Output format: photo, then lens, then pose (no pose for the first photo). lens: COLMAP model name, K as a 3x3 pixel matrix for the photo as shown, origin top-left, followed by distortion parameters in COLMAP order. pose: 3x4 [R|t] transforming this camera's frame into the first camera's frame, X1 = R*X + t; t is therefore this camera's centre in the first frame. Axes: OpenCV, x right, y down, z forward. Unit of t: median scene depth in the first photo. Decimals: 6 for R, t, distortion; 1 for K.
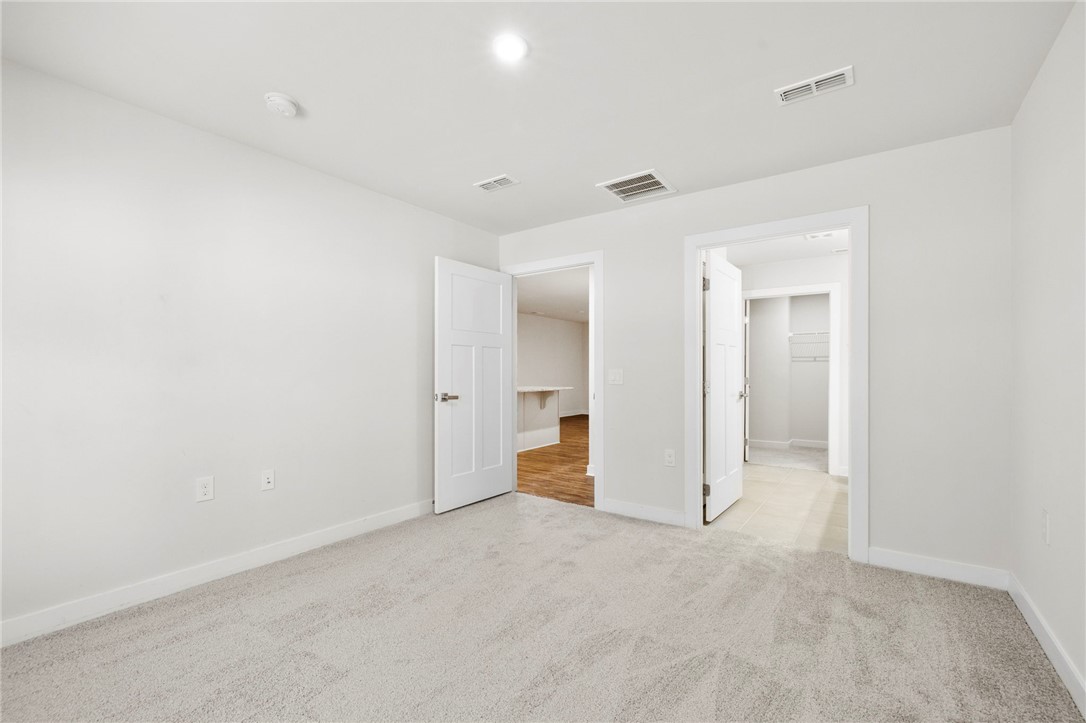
lens RADIAL K [[490.0, 0, 542.5], [0, 490.0, 374.7], [0, 0, 1]] dist [-0.000006, 0.000015]
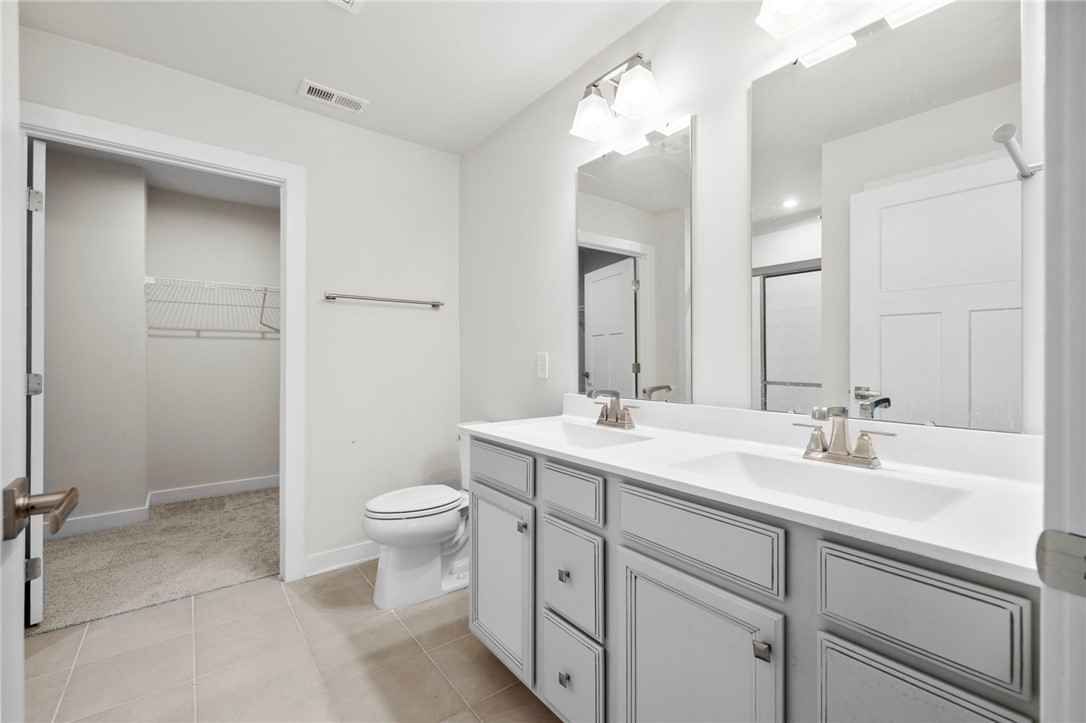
lens RADIAL K [[459.9, 0, 546.2], [0, 459.9, 357.4], [0, 0, 1]] dist [-0.001080, -0.000015]
pose [[0.296456, -0.008115, 0.955012, 0.196560], [-0.001495, 0.999959, 0.008962, -0.011239], [-0.955045, -0.004085, 0.296432, 0.510017]]
